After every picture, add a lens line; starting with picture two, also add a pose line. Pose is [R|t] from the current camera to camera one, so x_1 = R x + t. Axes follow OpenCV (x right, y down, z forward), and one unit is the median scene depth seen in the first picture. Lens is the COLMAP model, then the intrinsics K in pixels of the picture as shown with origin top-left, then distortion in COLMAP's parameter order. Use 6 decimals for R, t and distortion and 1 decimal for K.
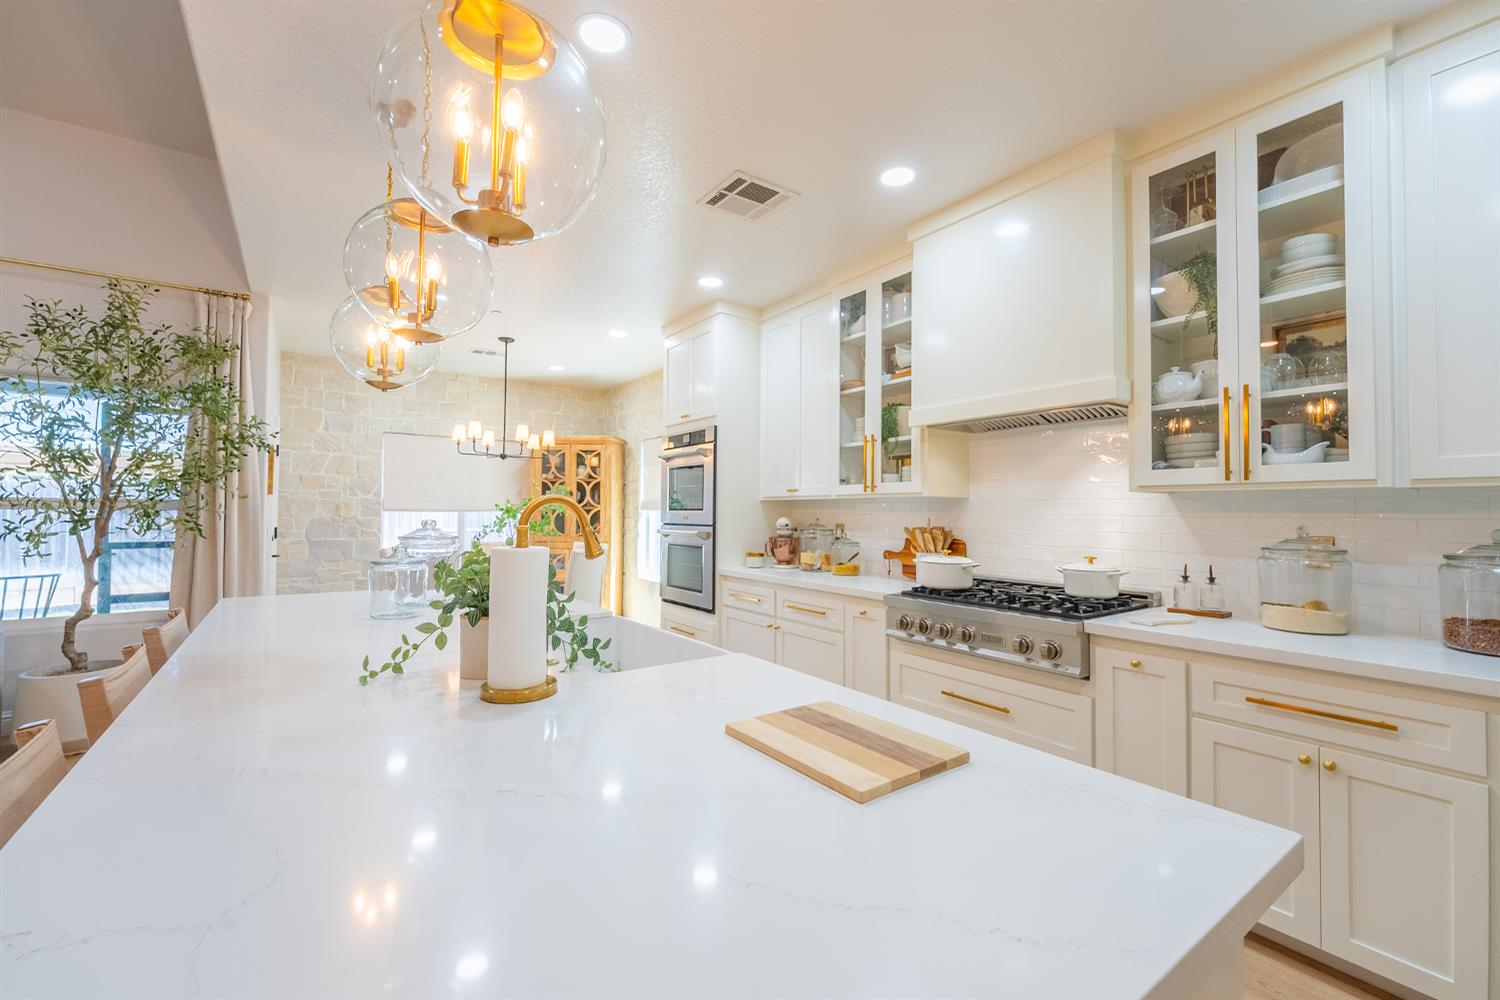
lens RADIAL K [[623.4, 0, 750.0], [0, 623.4, 500.0], [0, 0, 1]] dist [0.000481, -0.000390]
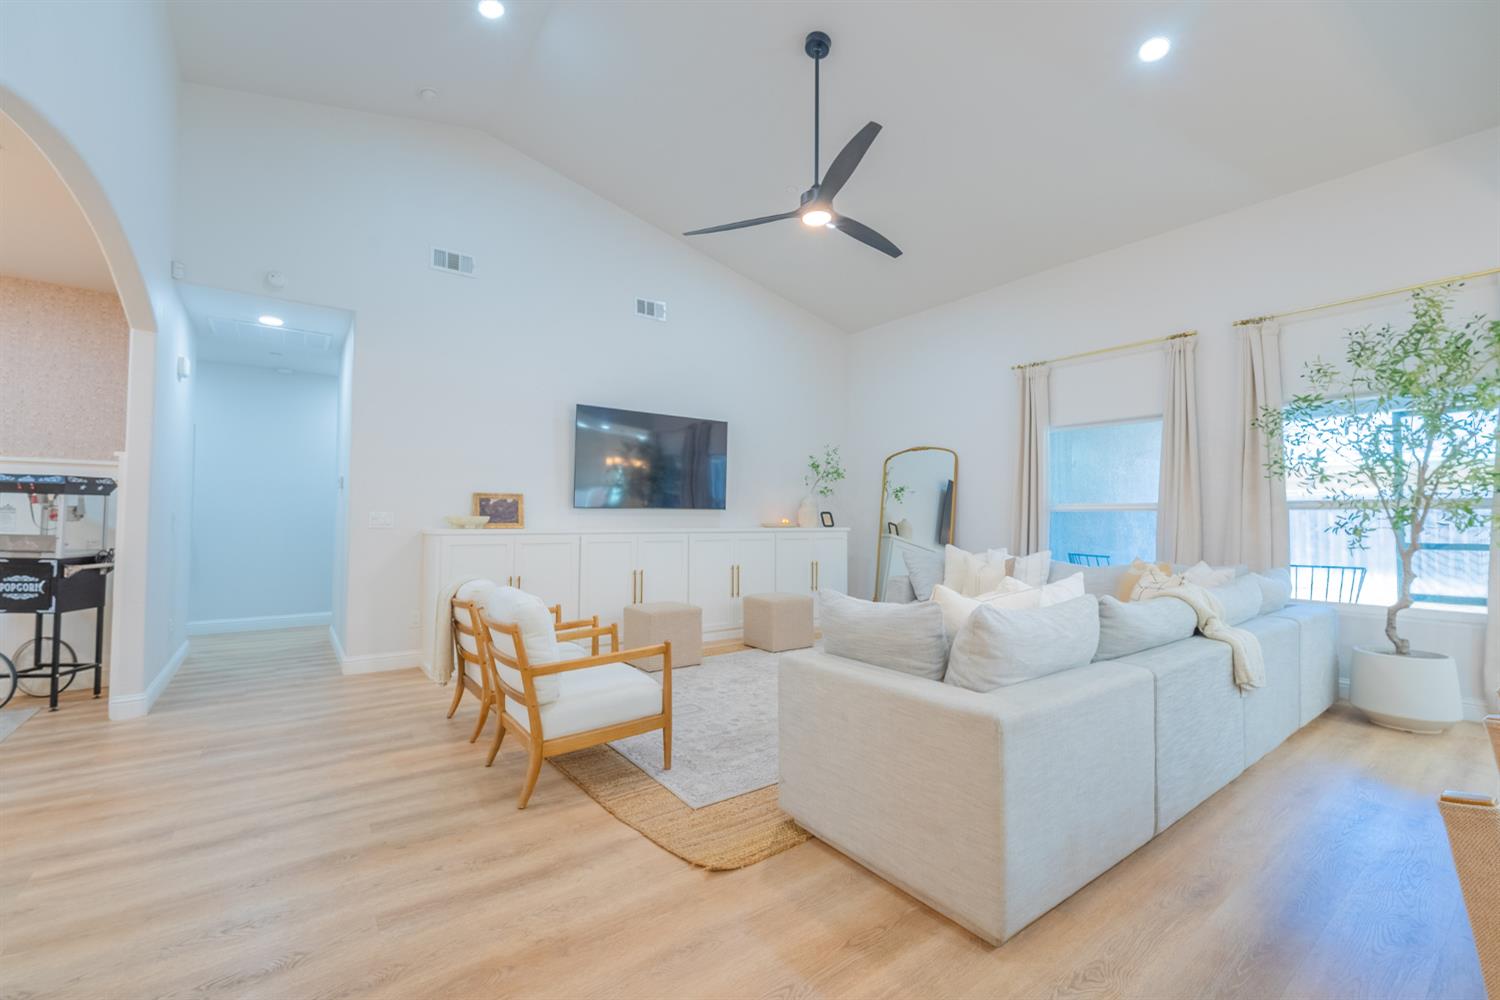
lens RADIAL K [[623.4, 0, 750.0], [0, 623.4, 500.0], [0, 0, 1]] dist [0.000481, -0.000390]
pose [[0.025979, -0.038384, -0.998925, -0.007869], [0.013295, 0.999187, -0.038048, 0.028709], [0.999574, -0.012292, 0.026468, -0.165329]]
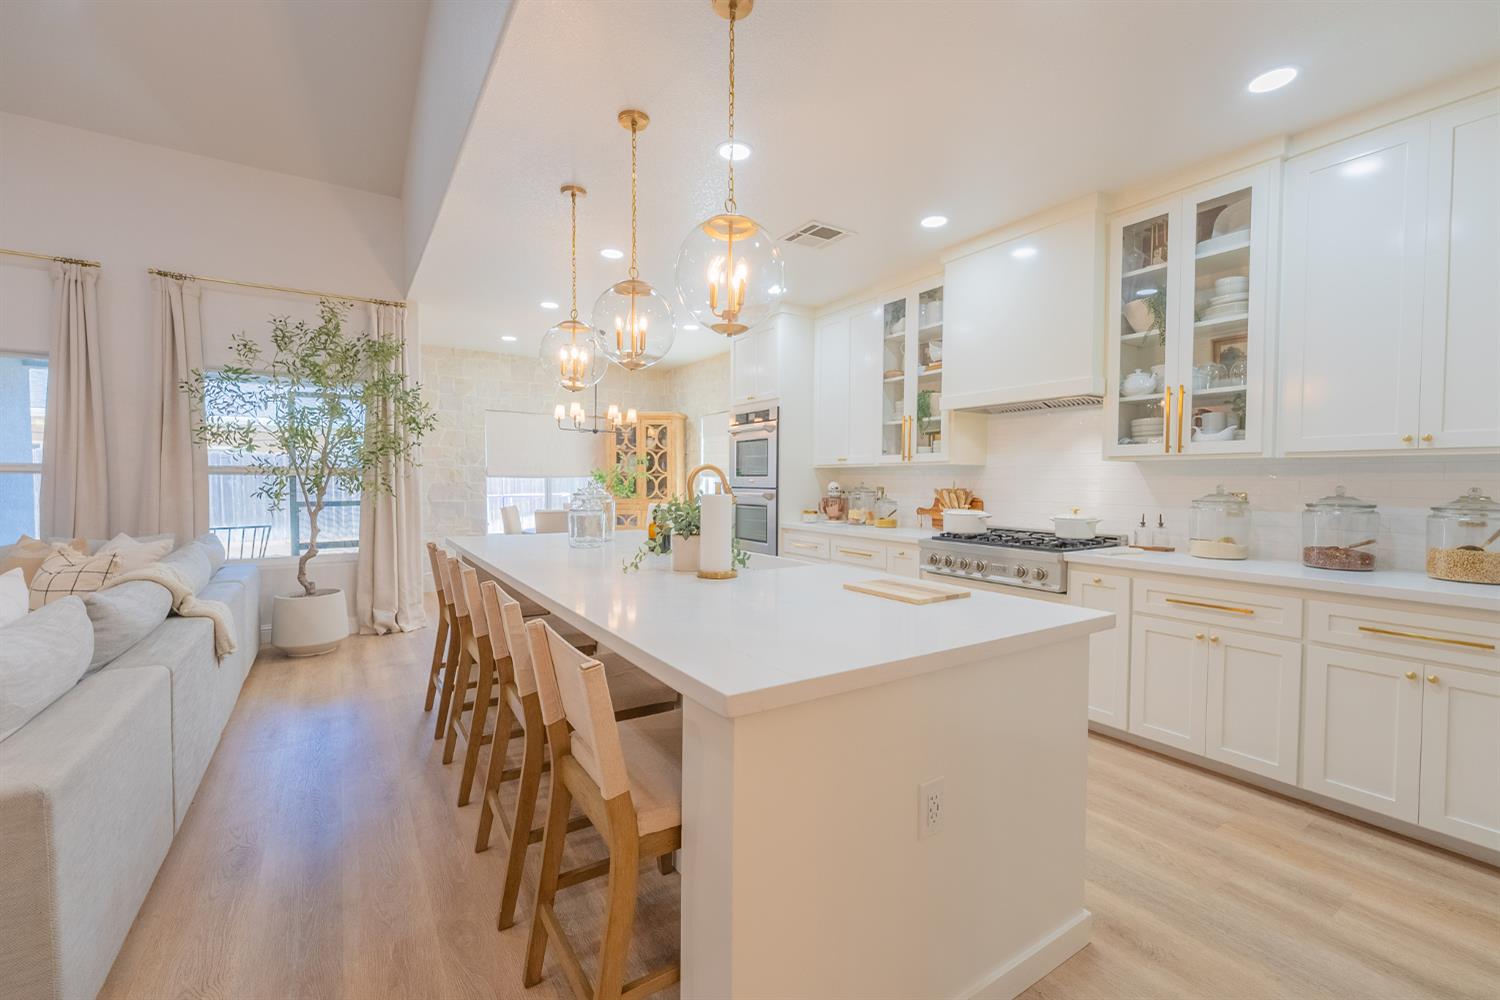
lens RADIAL K [[623.4, 0, 750.0], [0, 623.4, 500.0], [0, 0, 1]] dist [0.000481, -0.000390]
pose [[0.999201, 0.000773, -0.039961, -0.079003], [0.001278, 0.998683, 0.051292, 0.001191], [0.039948, -0.051302, 0.997884, -0.290056]]
